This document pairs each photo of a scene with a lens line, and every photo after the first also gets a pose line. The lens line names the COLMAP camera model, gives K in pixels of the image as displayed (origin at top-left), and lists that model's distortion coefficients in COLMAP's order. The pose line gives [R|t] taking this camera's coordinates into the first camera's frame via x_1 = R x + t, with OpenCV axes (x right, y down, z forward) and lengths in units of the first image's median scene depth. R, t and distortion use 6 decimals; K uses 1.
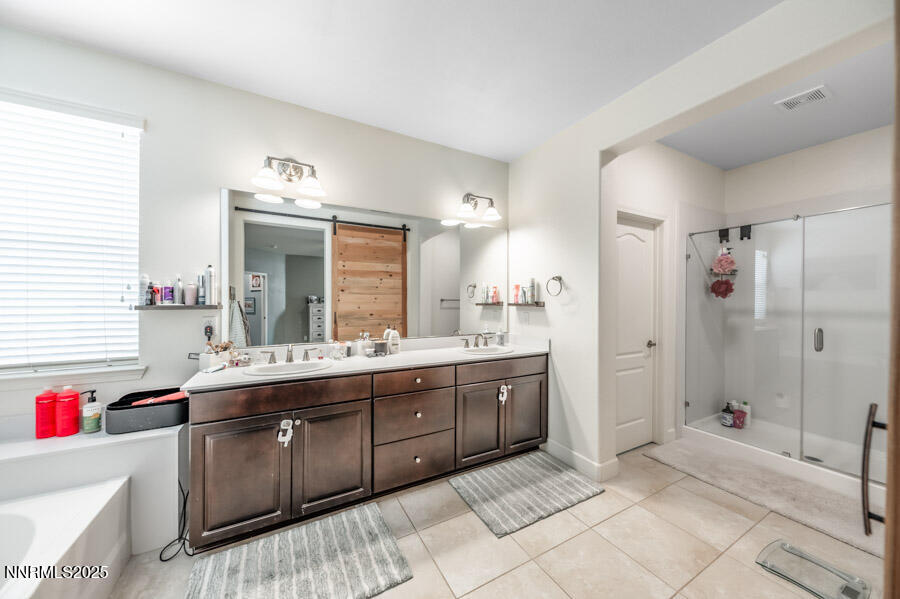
lens RADIAL K [[315.7, 0, 449.2], [0, 315.7, 301.1], [0, 0, 1]] dist [0.003515, -0.000103]
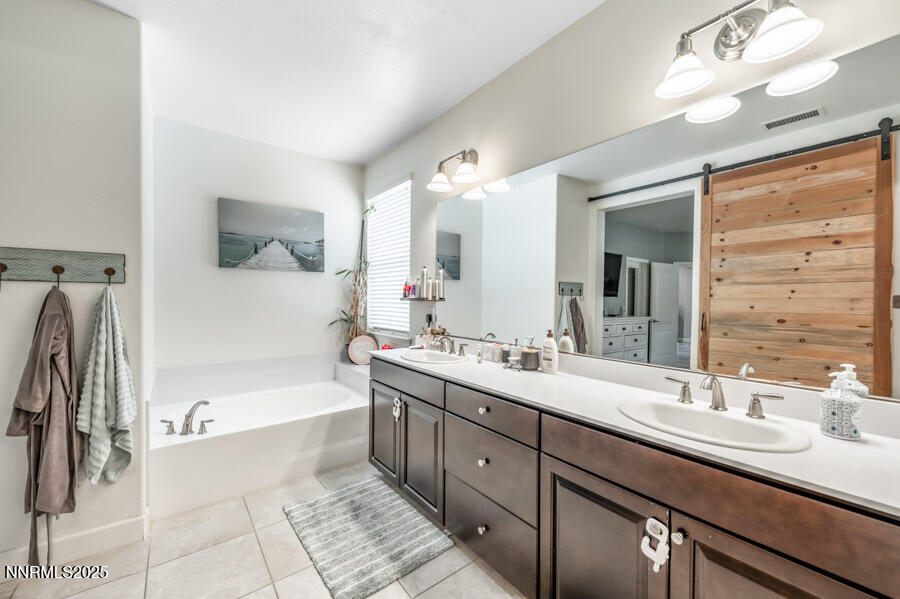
lens RADIAL K [[352.4, 0, 447.7], [0, 352.4, 301.1], [0, 0, 1]] dist [0.001856, -0.000319]
pose [[0.148912, 0.008370, -0.988815, 0.309092], [-0.004138, 0.999961, 0.007842, 0.006986], [0.988842, 0.002924, 0.148941, 0.404780]]
